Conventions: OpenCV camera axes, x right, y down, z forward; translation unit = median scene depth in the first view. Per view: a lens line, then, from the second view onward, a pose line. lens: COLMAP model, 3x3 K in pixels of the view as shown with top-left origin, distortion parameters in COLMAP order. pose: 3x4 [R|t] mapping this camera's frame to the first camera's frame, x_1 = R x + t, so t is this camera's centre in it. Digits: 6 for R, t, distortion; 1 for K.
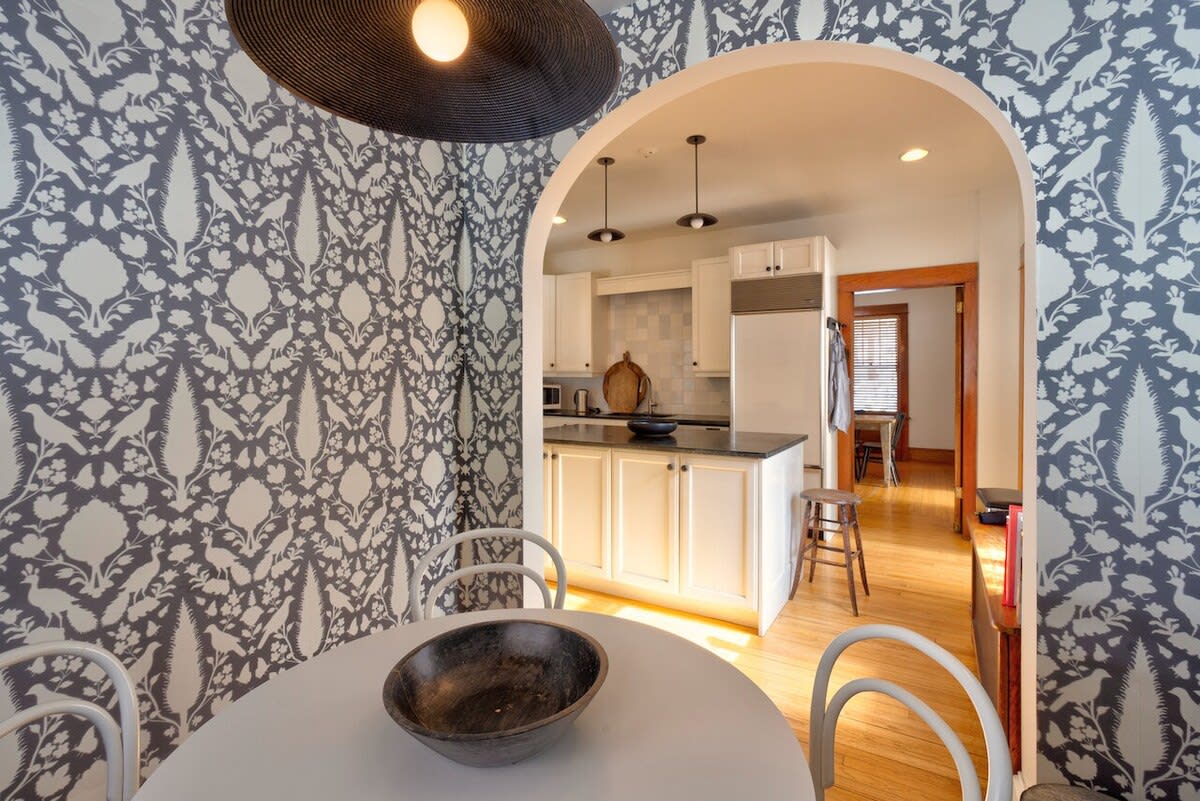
lens RADIAL K [[580.1, 0, 595.9], [0, 580.1, 379.0], [0, 0, 1]] dist [-0.000792, -0.000204]
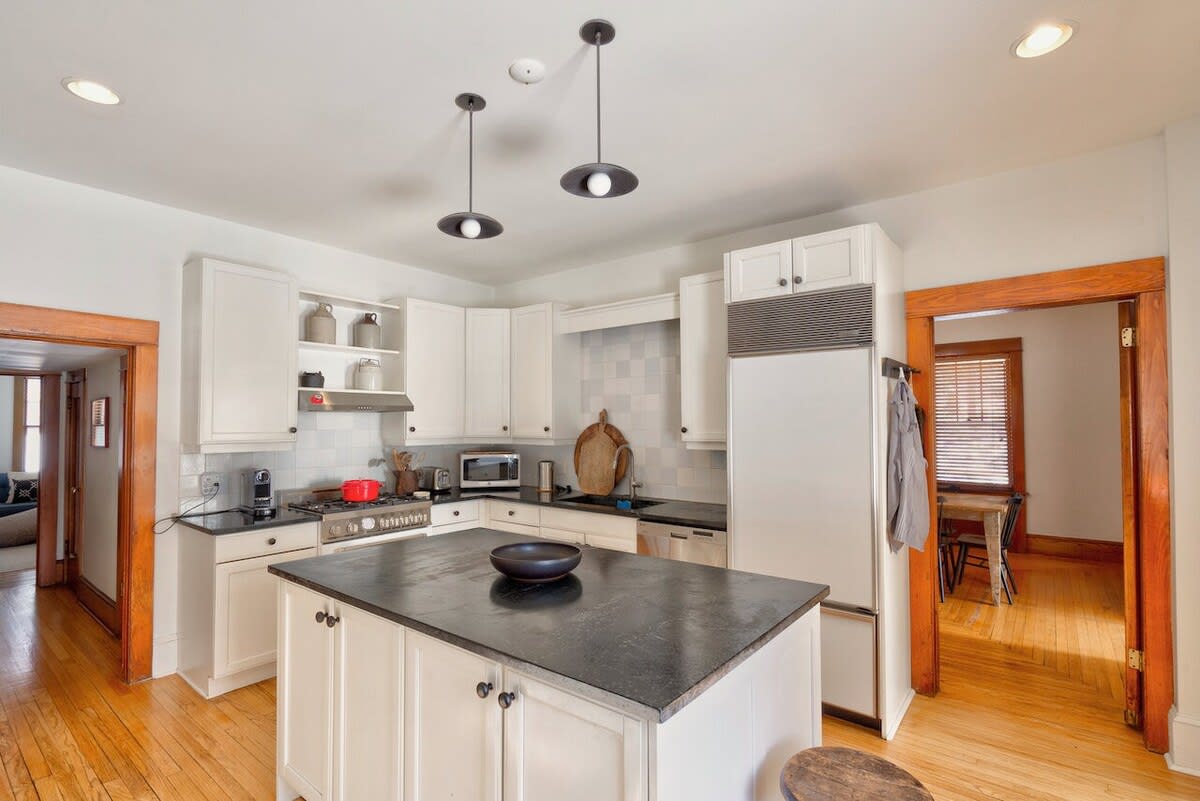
lens RADIAL K [[573.5, 0, 602.1], [0, 573.5, 407.3], [0, 0, 1]] dist [0.001298, 0.000627]
pose [[0.991210, -0.003467, -0.132254, 0.163956], [-0.000271, 0.999601, -0.028239, -0.033654], [0.132299, 0.028027, 0.990813, 0.324589]]
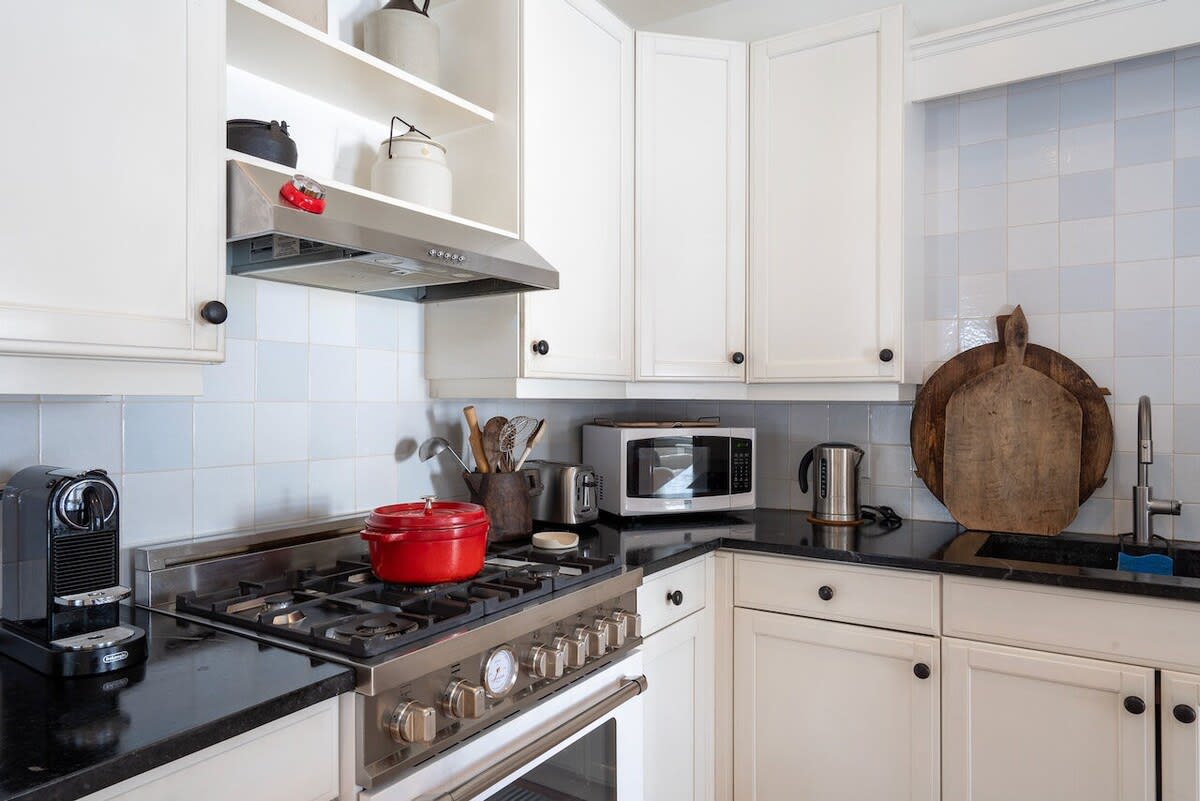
lens RADIAL K [[783.4, 0, 600.0], [0, 783.4, 400.5], [0, 0, 1]] dist [0.005336, 0.001226]
pose [[0.999584, 0.003738, -0.028604, -0.148005], [-0.003858, 0.999984, -0.004147, -0.001470], [0.028588, 0.004256, 0.999582, 0.699643]]
